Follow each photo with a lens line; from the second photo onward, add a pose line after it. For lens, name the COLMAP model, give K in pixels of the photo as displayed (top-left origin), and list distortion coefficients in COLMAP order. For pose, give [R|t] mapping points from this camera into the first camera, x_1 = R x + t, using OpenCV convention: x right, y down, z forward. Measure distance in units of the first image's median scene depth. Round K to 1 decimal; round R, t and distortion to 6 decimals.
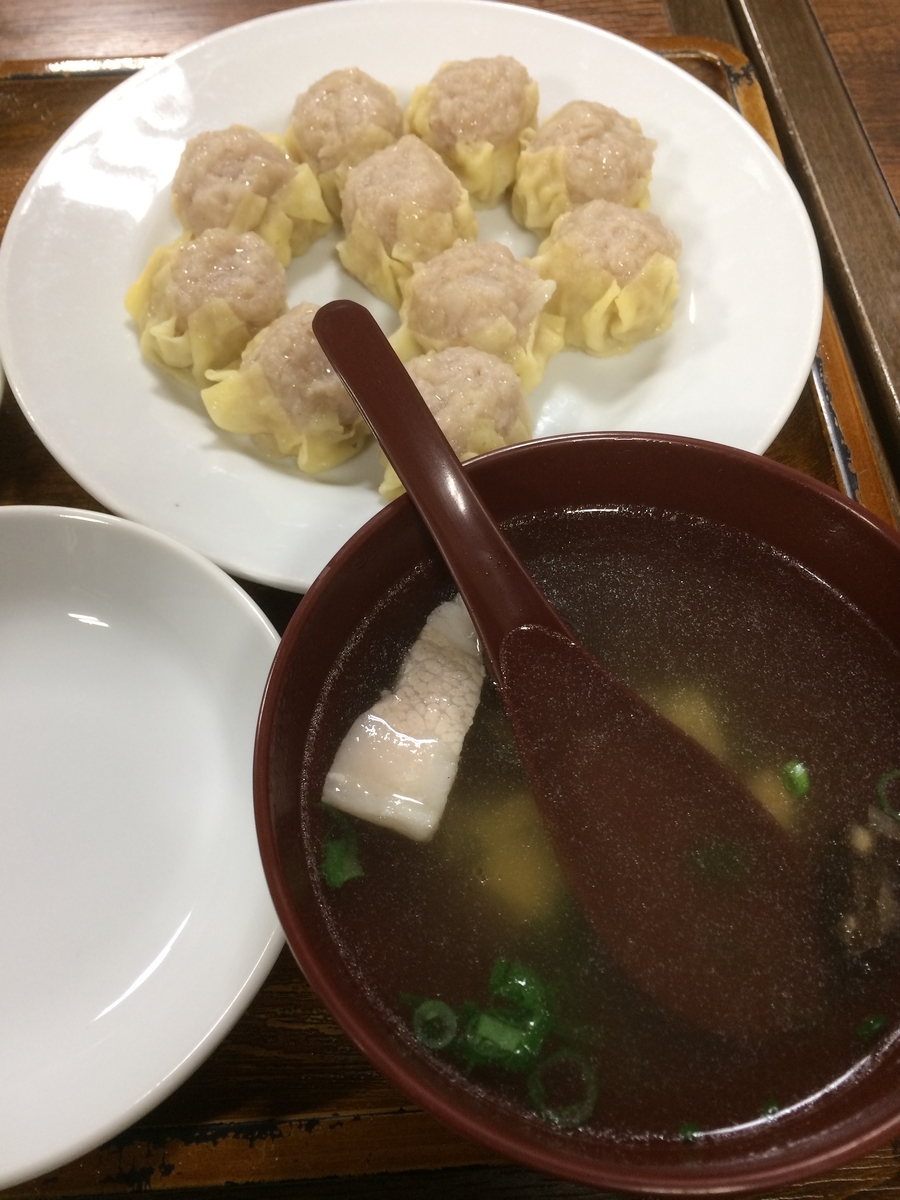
lens RADIAL K [[1008.8, 0, 450.3], [0, 1008.8, 578.5], [0, 0, 1]] dist [0.082124, -0.120794]
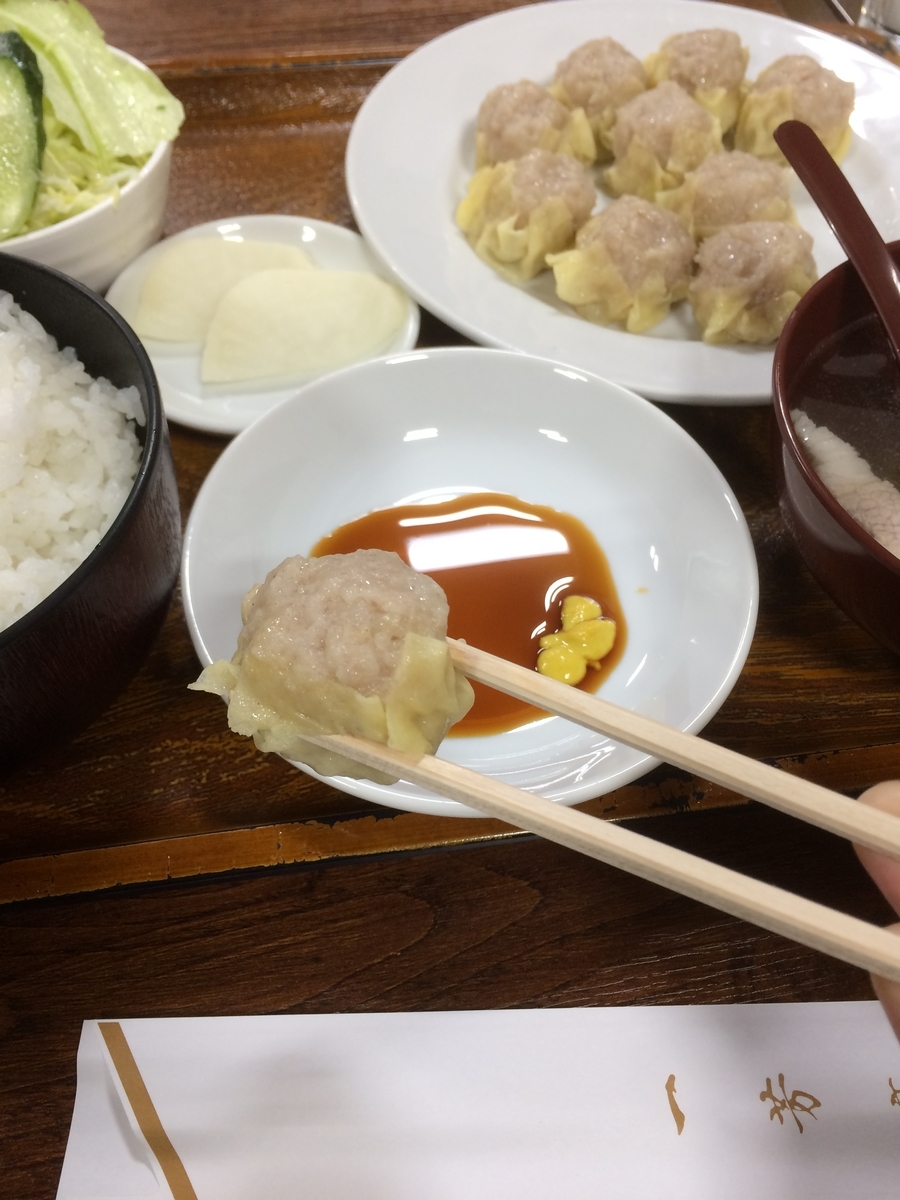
lens RADIAL K [[1008.8, 0, 450.3], [0, 1008.8, 578.5], [0, 0, 1]] dist [0.082124, -0.120794]
pose [[0.996248, -0.061419, 0.060967, -0.422177], [0.067244, 0.992852, -0.098604, 0.275286], [-0.054475, 0.102333, 0.993257, -0.160432]]
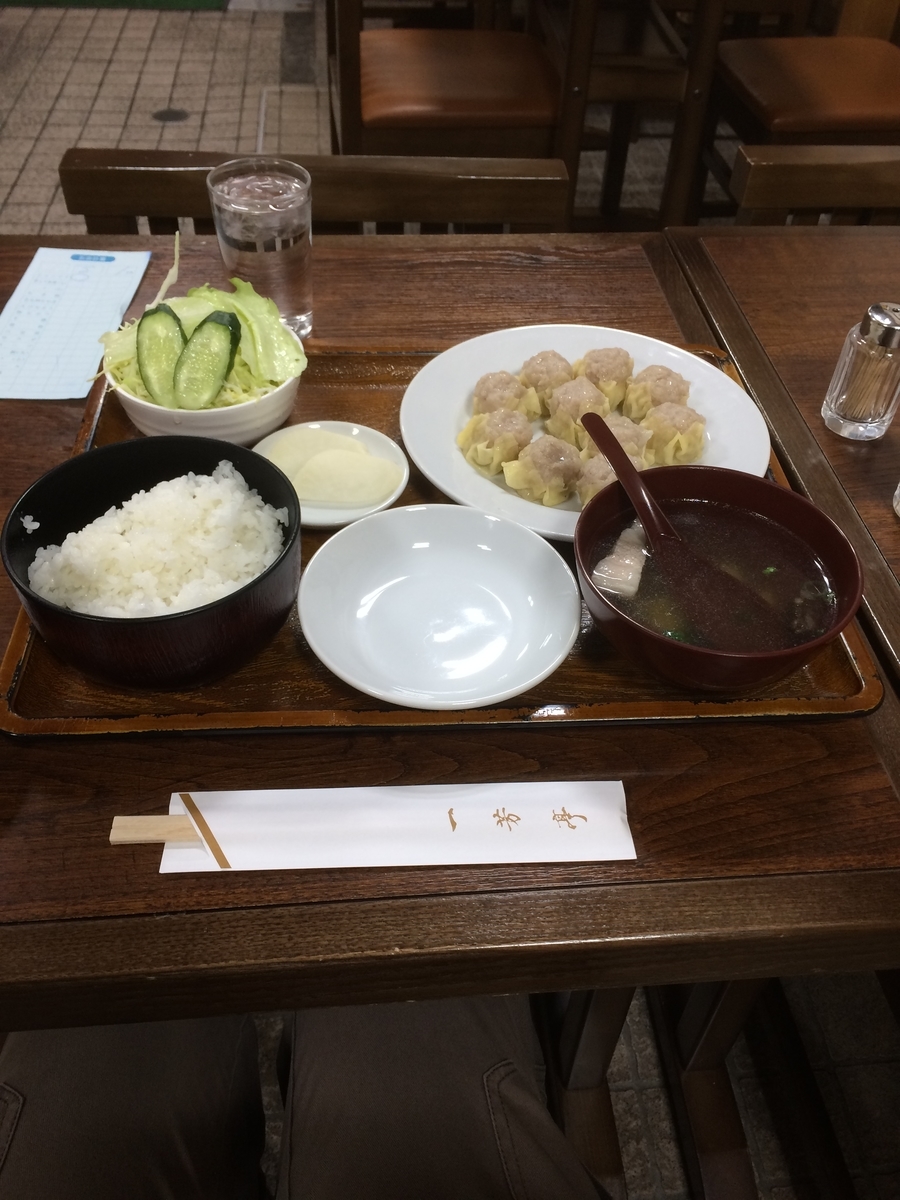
lens RADIAL K [[972.5, 0, 450.0], [0, 972.5, 600.0], [0, 0, 1]] dist [0.073519, 0.001492]
pose [[0.999661, 0.021497, 0.014722, -0.355052], [-0.016677, 0.962051, -0.272360, 0.641067], [-0.020018, 0.272022, 0.962083, -0.945372]]
